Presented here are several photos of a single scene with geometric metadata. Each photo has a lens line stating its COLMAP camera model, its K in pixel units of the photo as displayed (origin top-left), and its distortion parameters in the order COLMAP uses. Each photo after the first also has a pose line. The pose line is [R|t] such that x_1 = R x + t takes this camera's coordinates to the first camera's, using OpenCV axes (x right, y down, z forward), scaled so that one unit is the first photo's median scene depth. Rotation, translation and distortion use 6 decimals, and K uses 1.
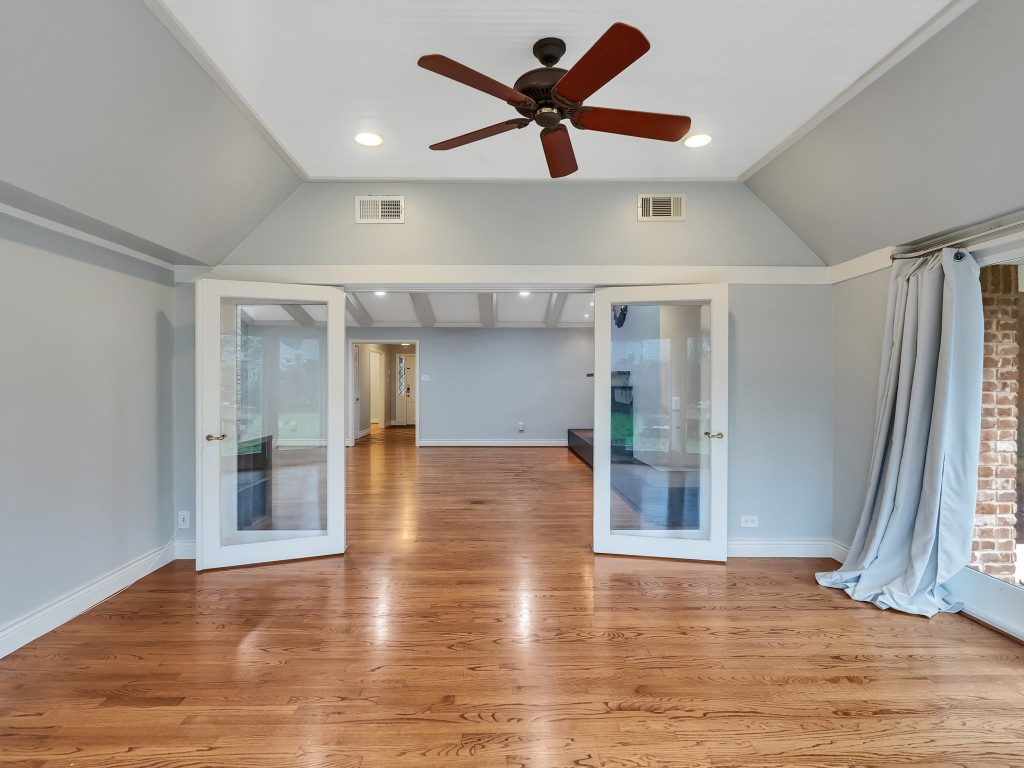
lens RADIAL K [[523.5, 0, 503.3], [0, 523.5, 382.9], [0, 0, 1]] dist [-0.010597, 0.006865]
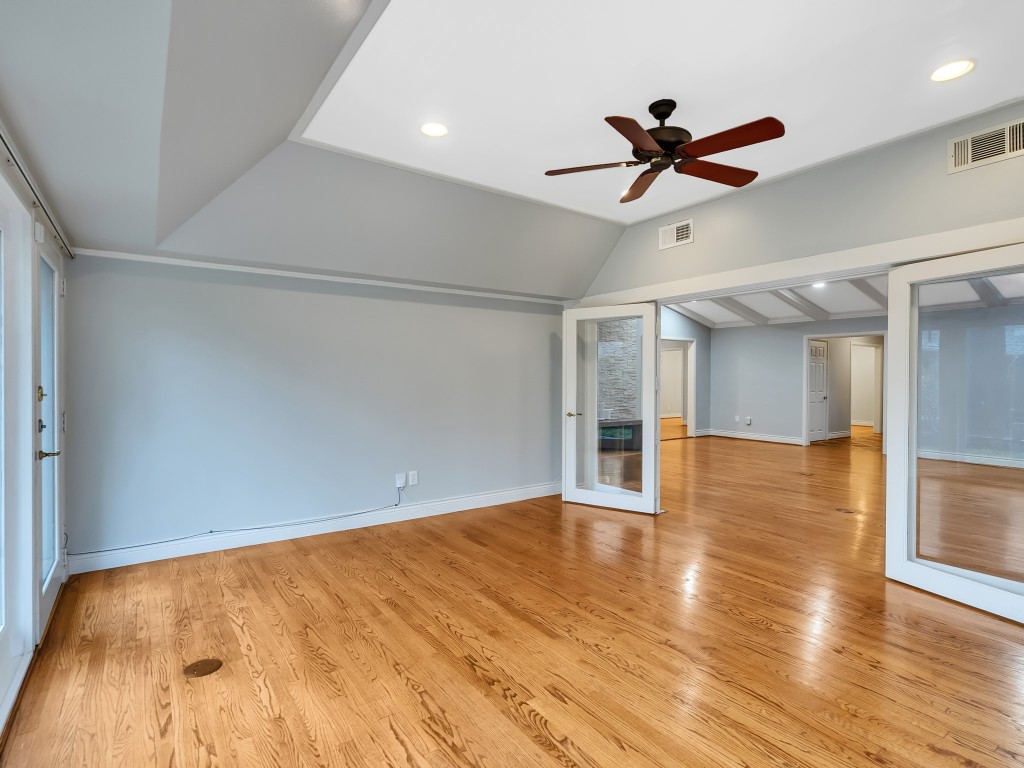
lens RADIAL K [[523.5, 0, 503.3], [0, 523.5, 382.9], [0, 0, 1]] dist [-0.010597, 0.006865]
pose [[0.555226, 0.008608, -0.831655, 0.552329], [-0.004778, 0.999963, 0.007161, 0.003285], [0.831686, -0.000003, 0.555246, 0.001063]]
